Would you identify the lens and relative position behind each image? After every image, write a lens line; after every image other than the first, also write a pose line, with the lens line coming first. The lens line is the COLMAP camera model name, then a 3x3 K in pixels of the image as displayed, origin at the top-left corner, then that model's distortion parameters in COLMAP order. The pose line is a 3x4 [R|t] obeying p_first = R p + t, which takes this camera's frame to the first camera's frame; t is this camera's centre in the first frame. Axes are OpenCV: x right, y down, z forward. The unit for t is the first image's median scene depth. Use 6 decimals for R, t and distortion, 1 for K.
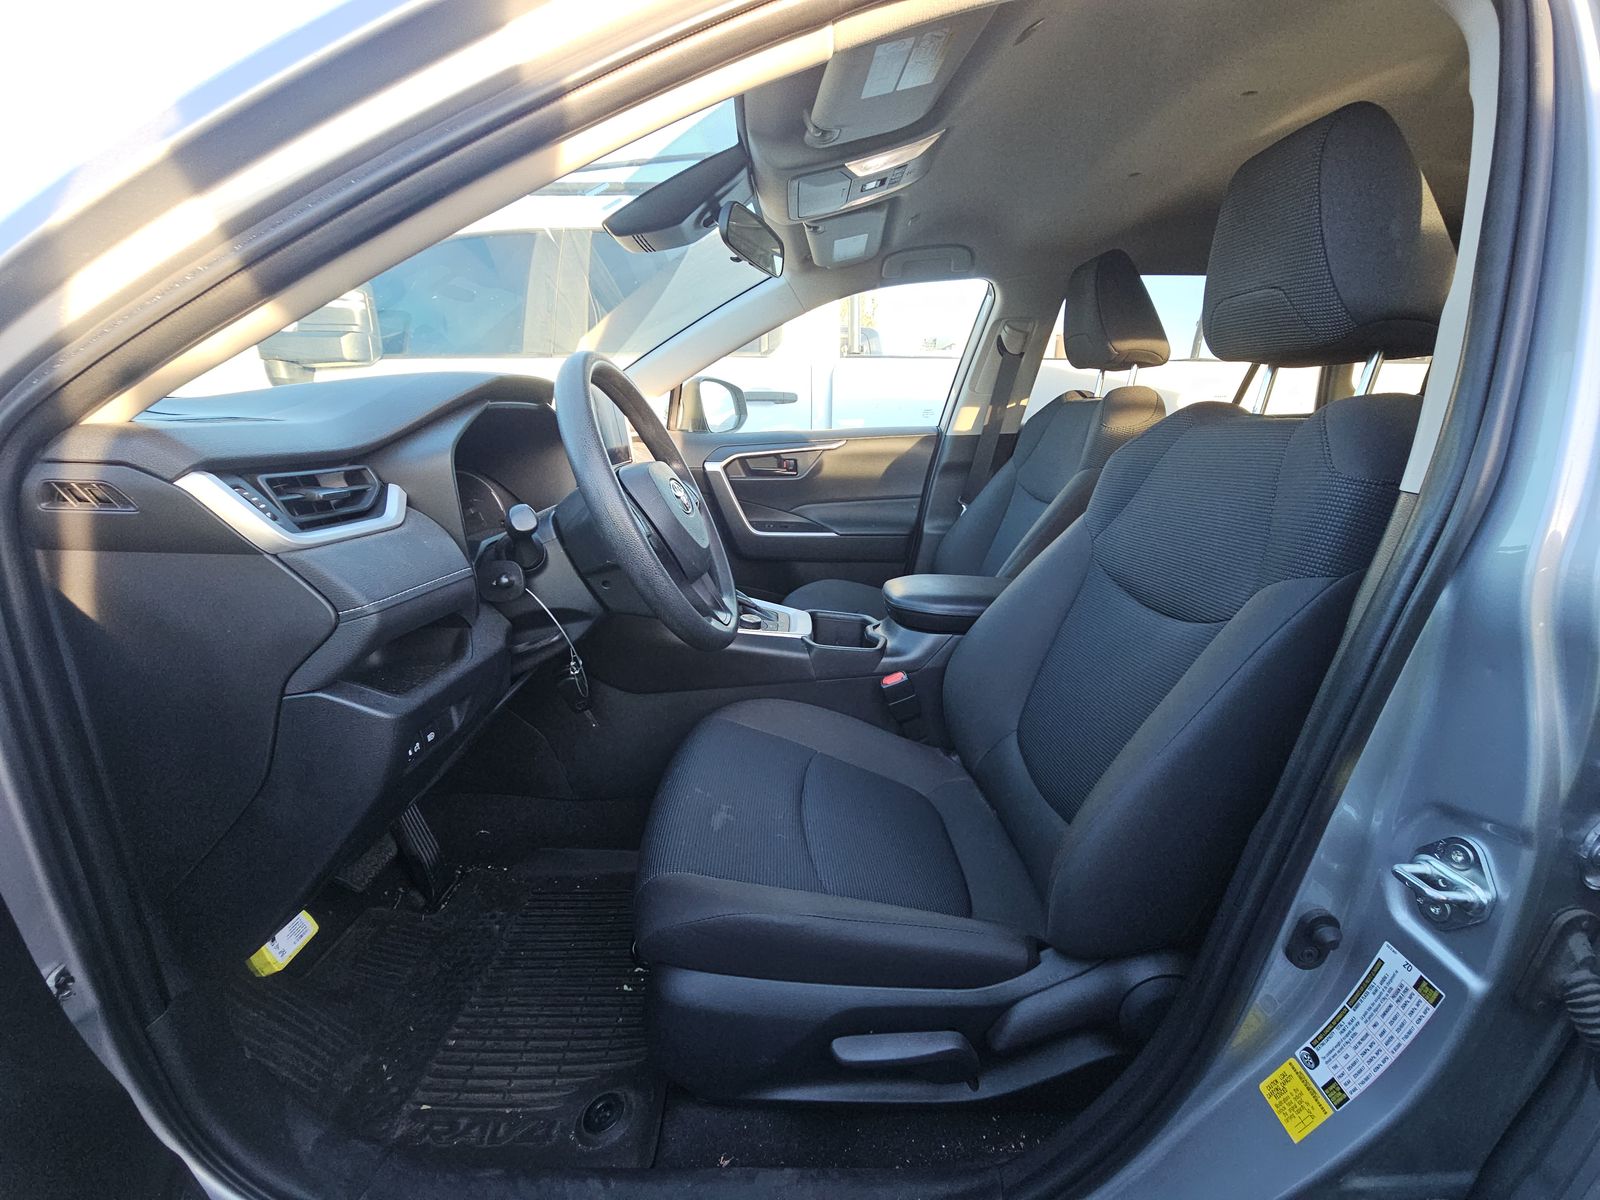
lens RADIAL K [[643.2, 0, 796.3], [0, 643.2, 599.1], [0, 0, 1]] dist [0.000937, 0.000512]
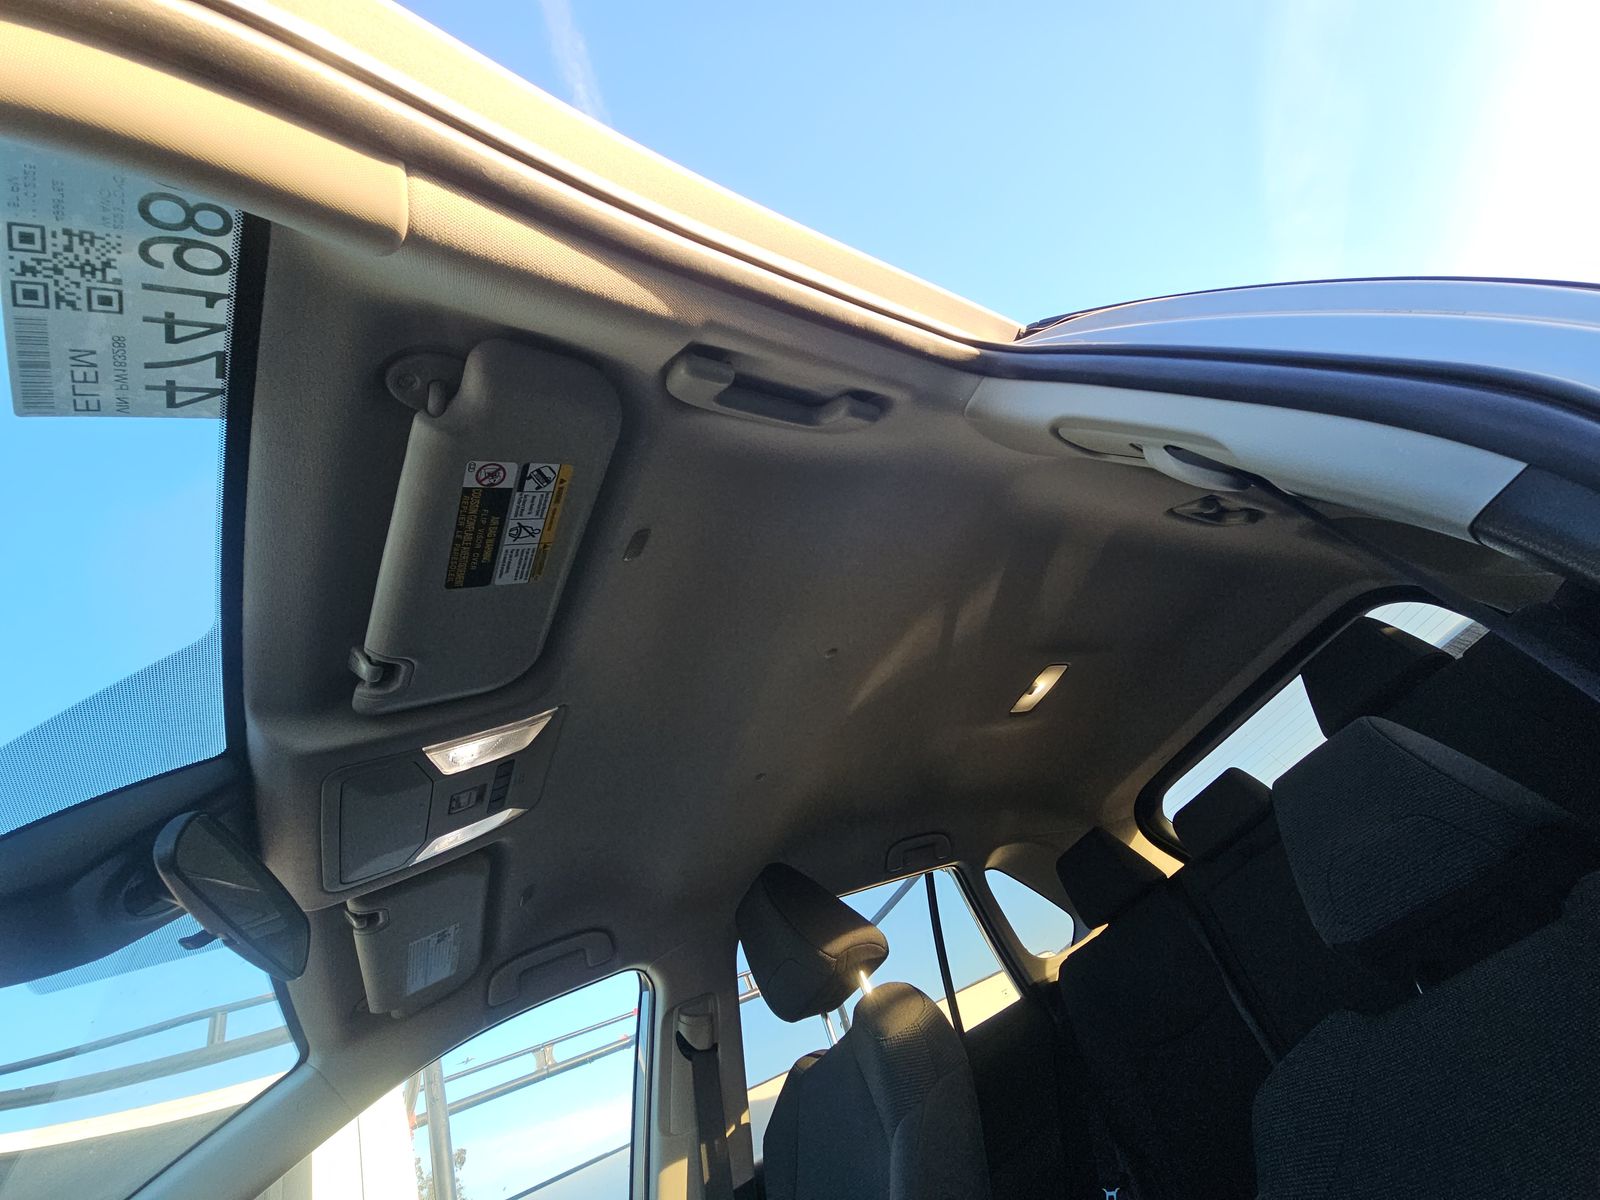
lens RADIAL K [[643.2, 0, 800.9], [0, 643.2, 603.8], [0, 0, 1]] dist [0.000937, 0.000512]
pose [[0.825960, 0.027625, 0.563052, 0.010522], [0.500193, 0.424737, -0.754589, 0.001380], [-0.259995, 0.904895, 0.336998, 0.301063]]
